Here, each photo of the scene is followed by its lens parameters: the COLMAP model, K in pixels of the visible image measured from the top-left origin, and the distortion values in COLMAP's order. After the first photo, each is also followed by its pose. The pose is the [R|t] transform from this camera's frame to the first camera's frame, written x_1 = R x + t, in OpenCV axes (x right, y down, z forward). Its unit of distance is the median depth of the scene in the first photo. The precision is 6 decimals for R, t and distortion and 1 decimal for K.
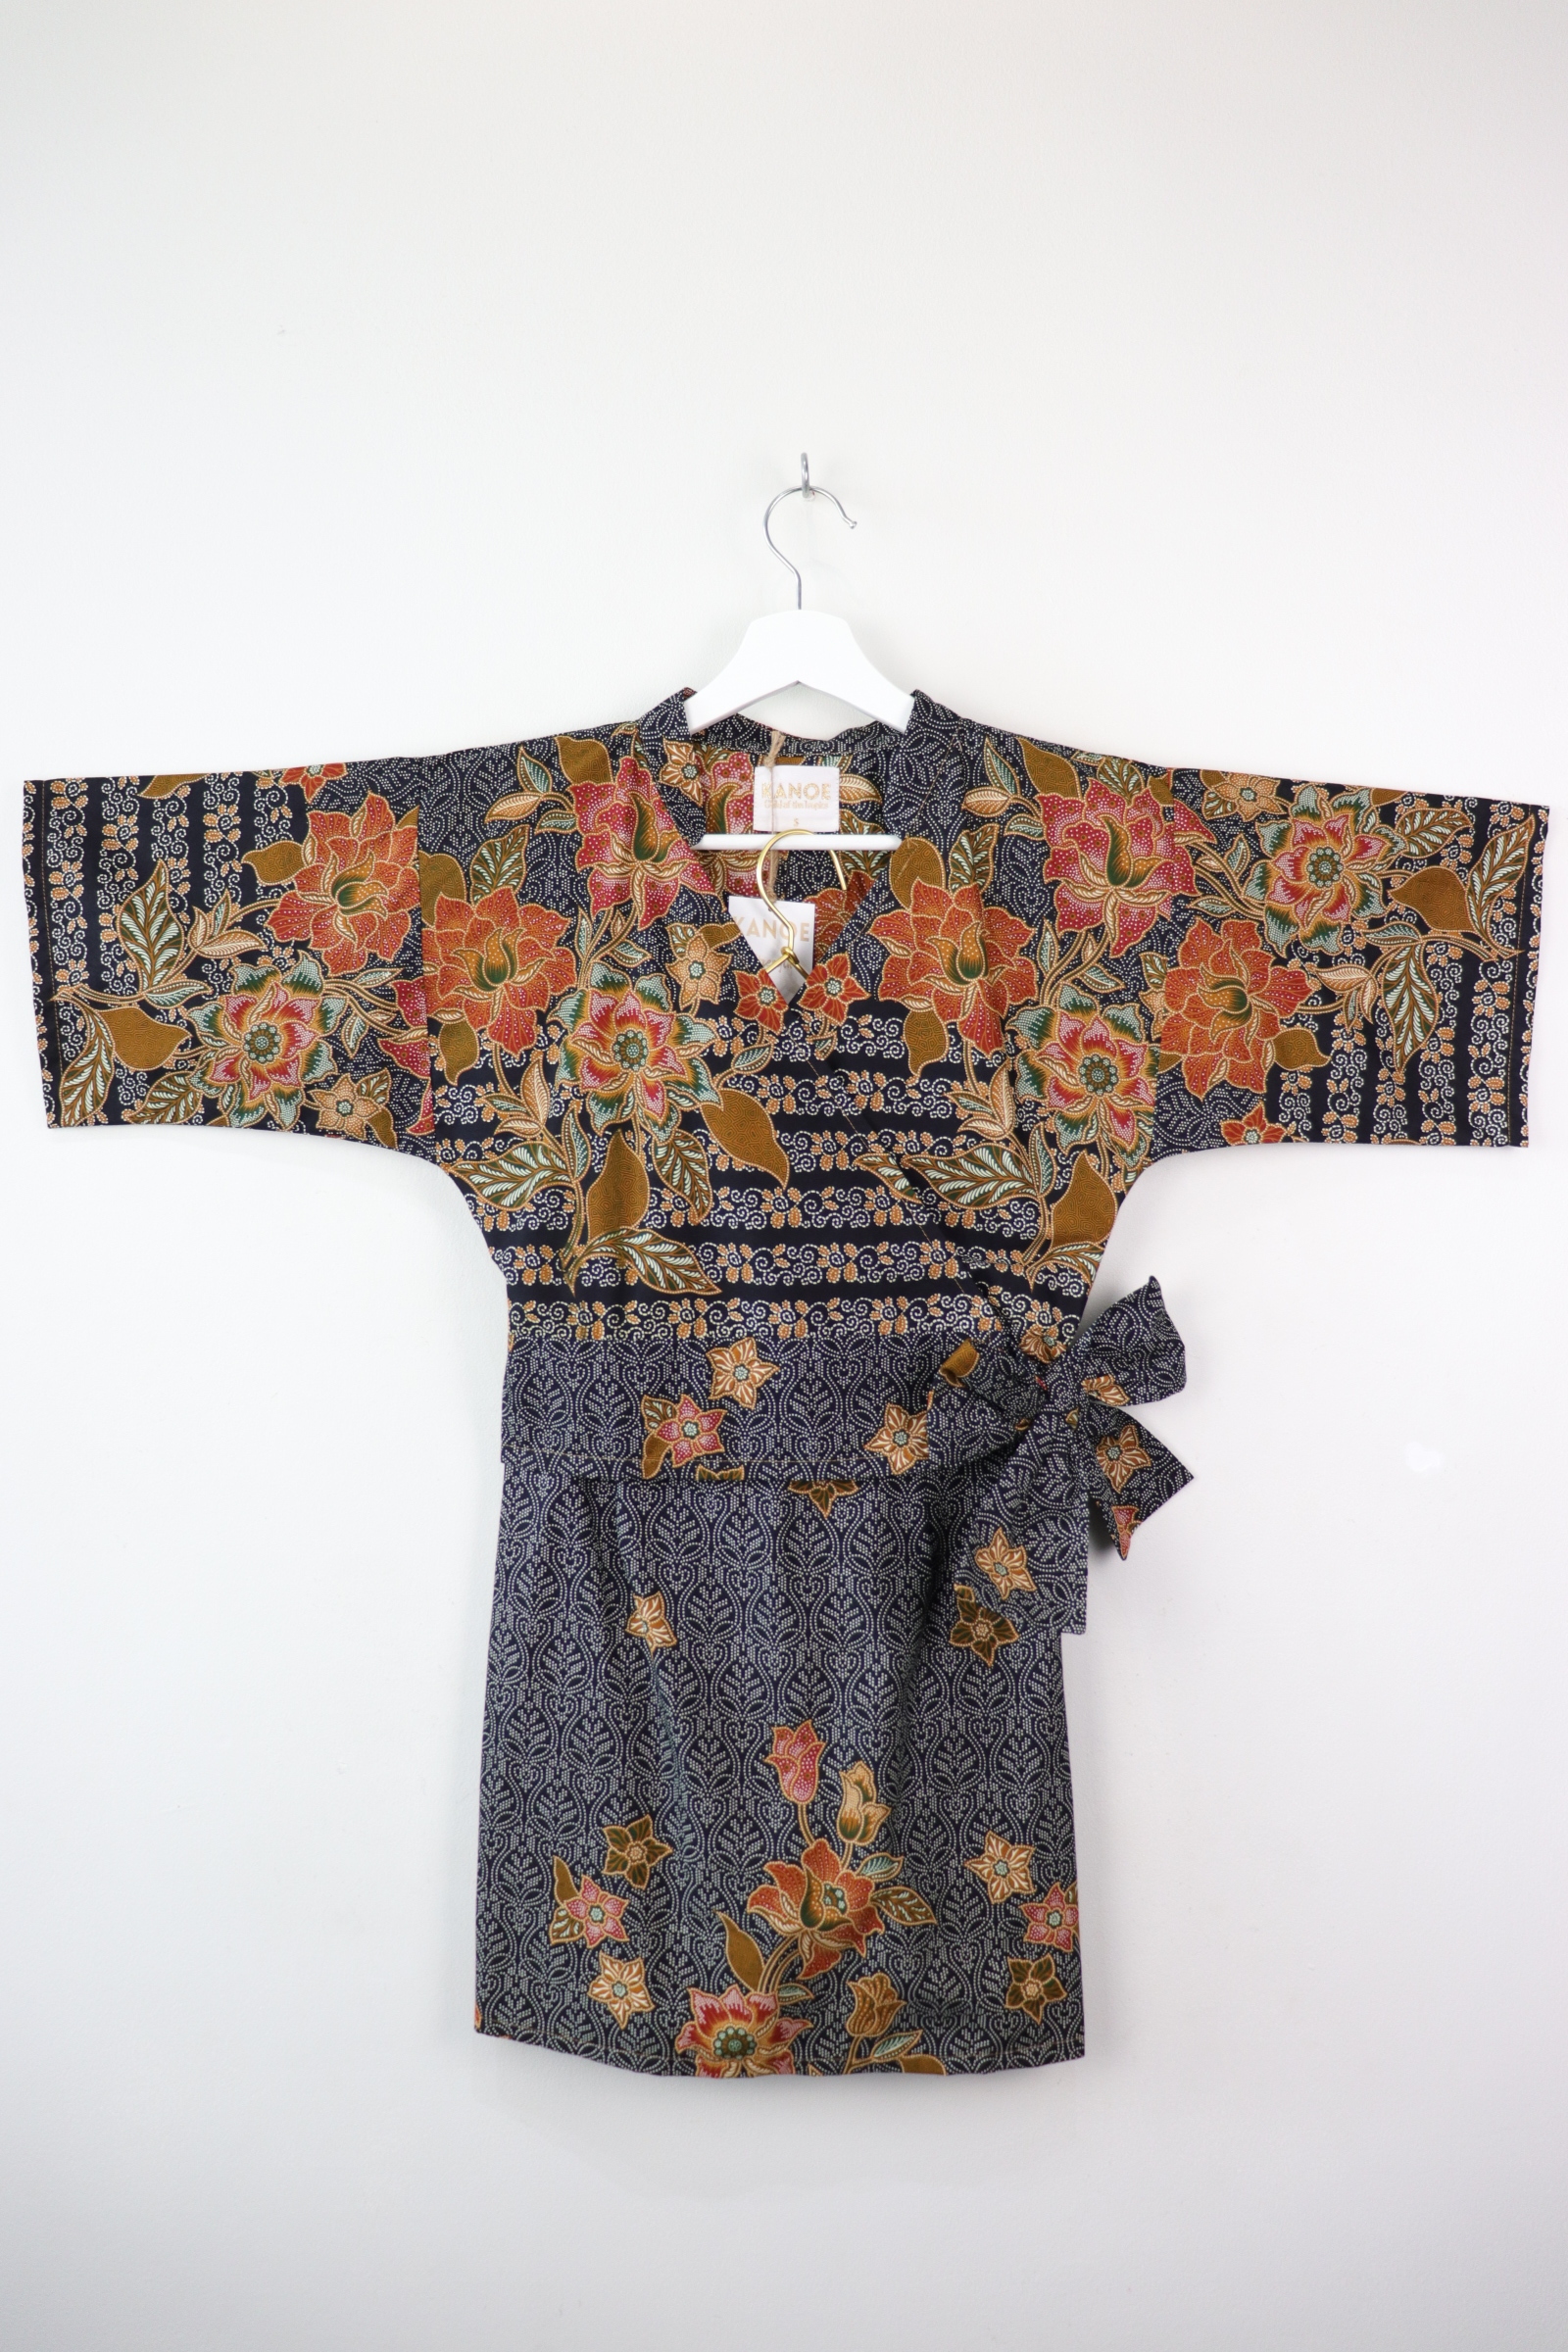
lens RADIAL K [[1871.8, 0, 776.5], [0, 1871.8, 1162.3], [0, 0, 1]] dist [-0.193532, 0.171263]
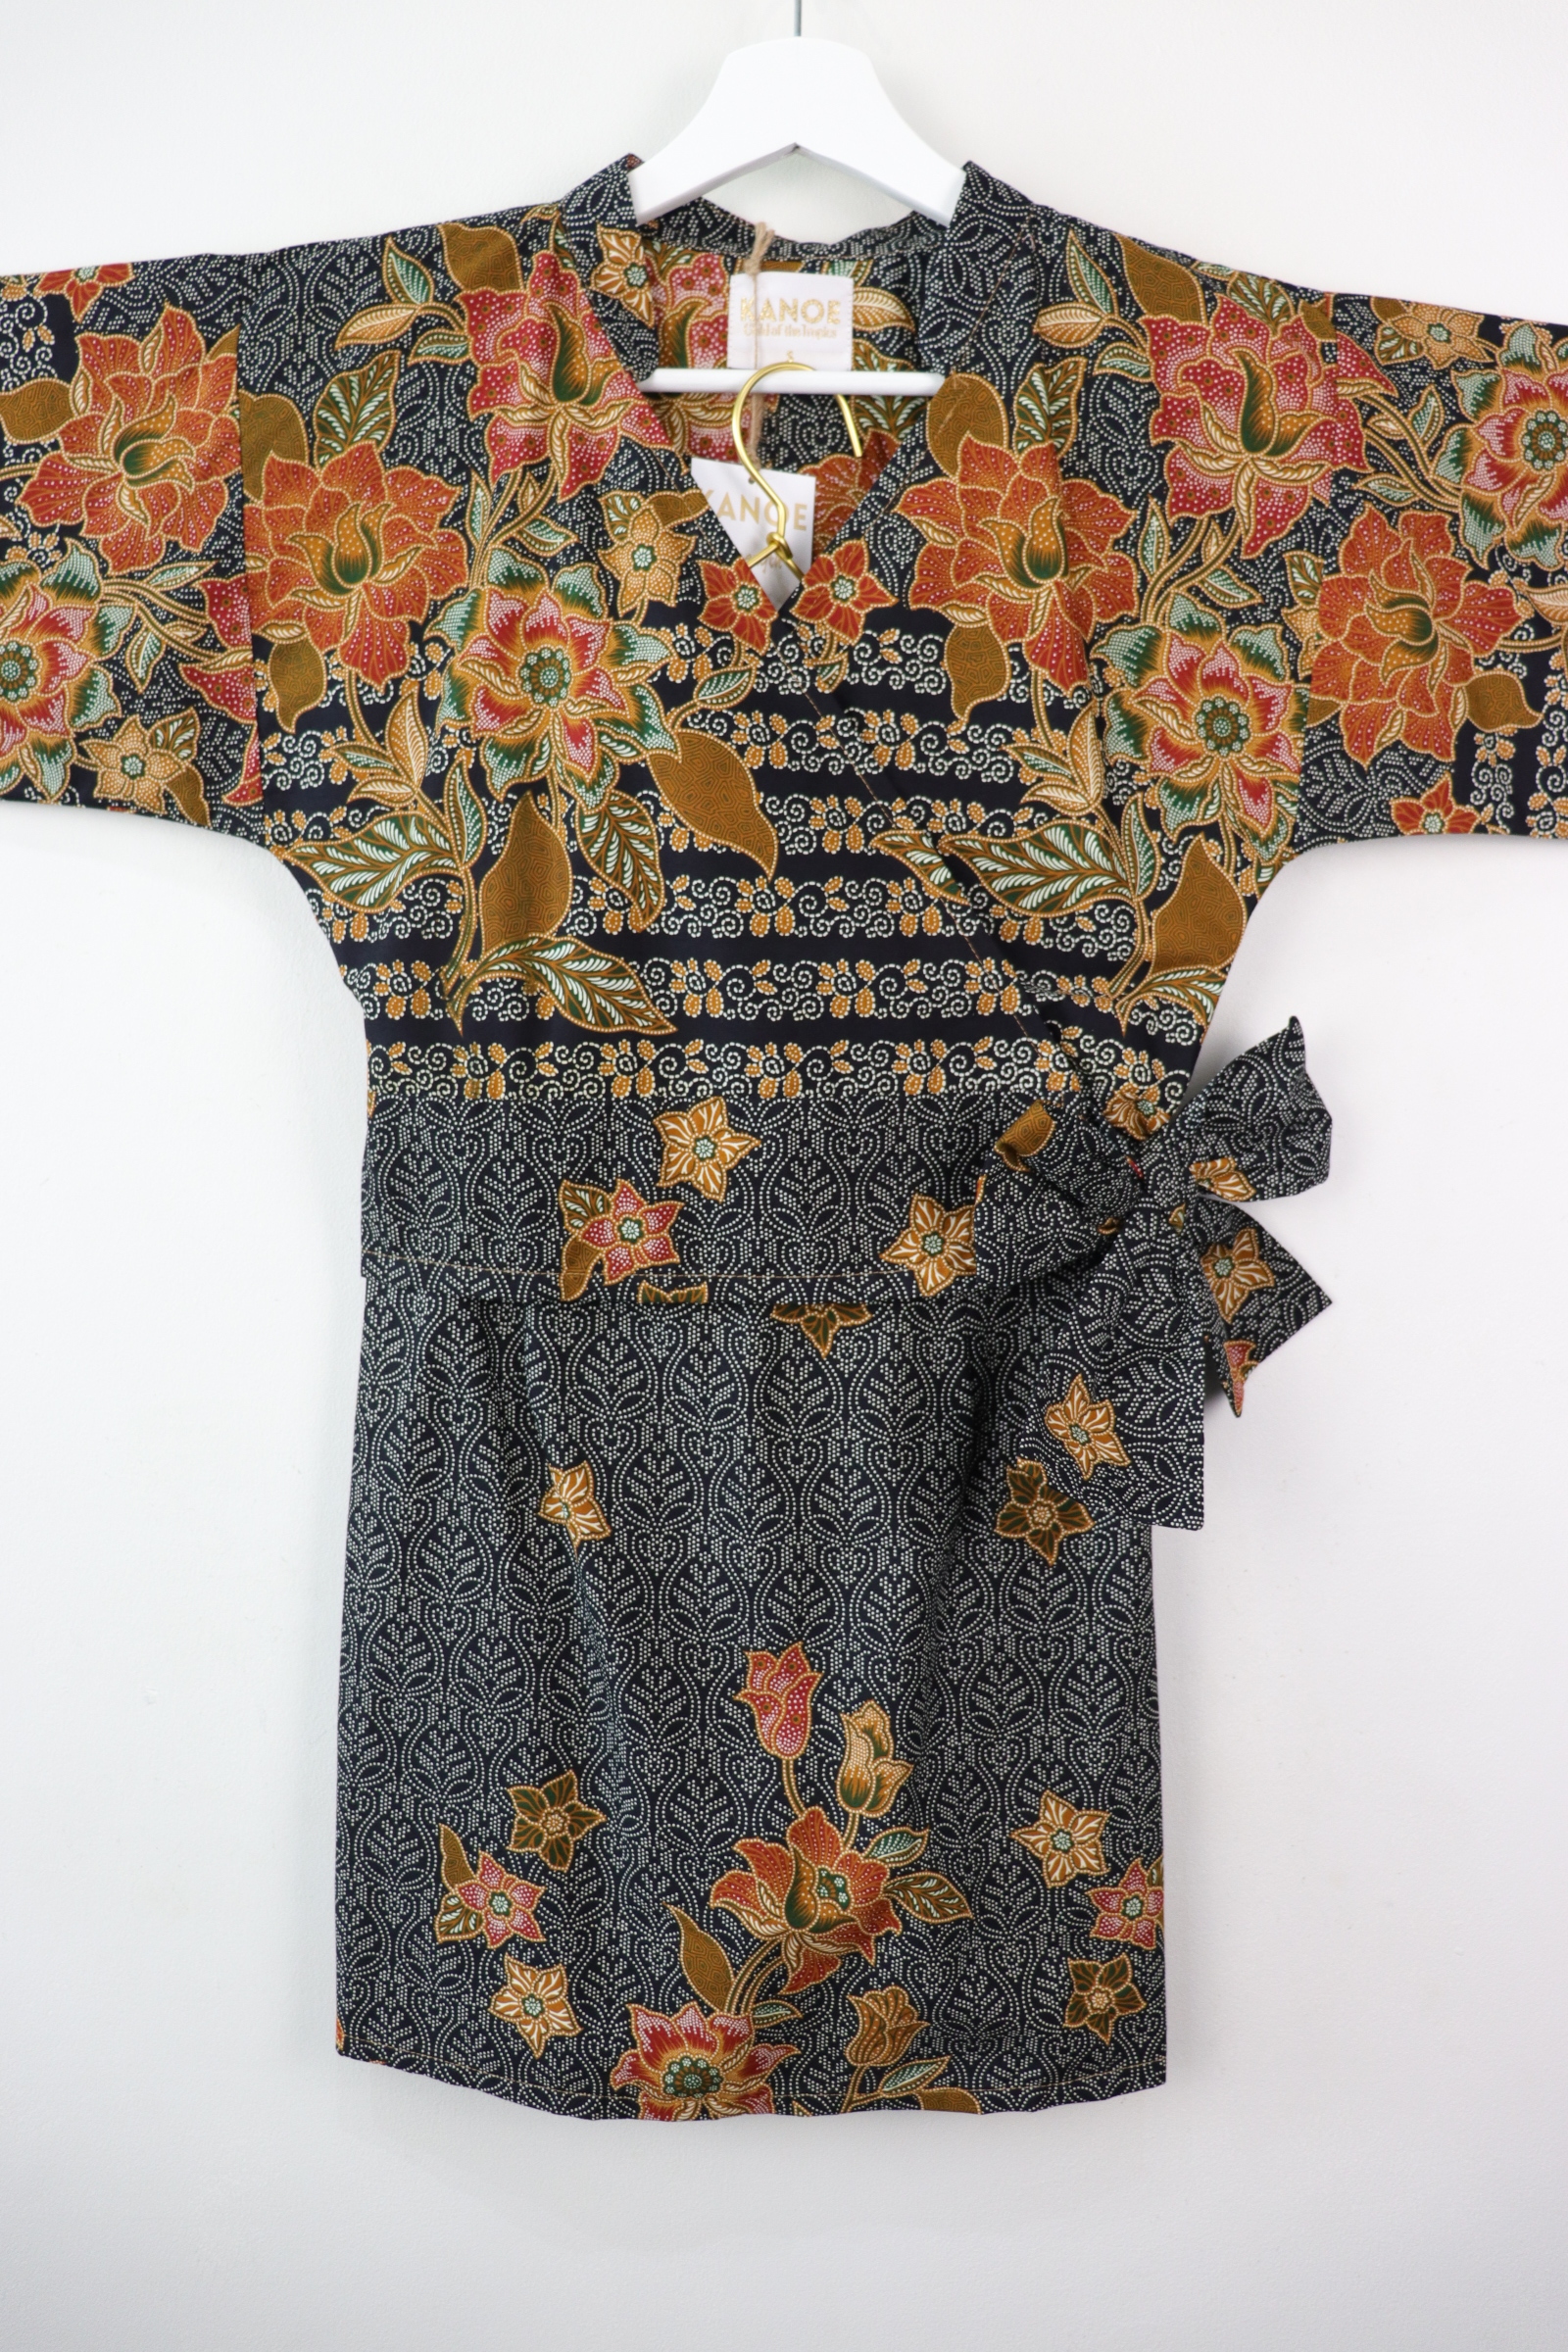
lens RADIAL K [[1871.8, 0, 776.5], [0, 1871.8, 1162.3], [0, 0, 1]] dist [-0.193532, 0.171263]
pose [[0.999541, 0.006285, 0.029632, -0.012660], [-0.009314, 0.994614, 0.103226, 0.045903], [-0.028824, -0.103455, 0.994216, 0.308511]]
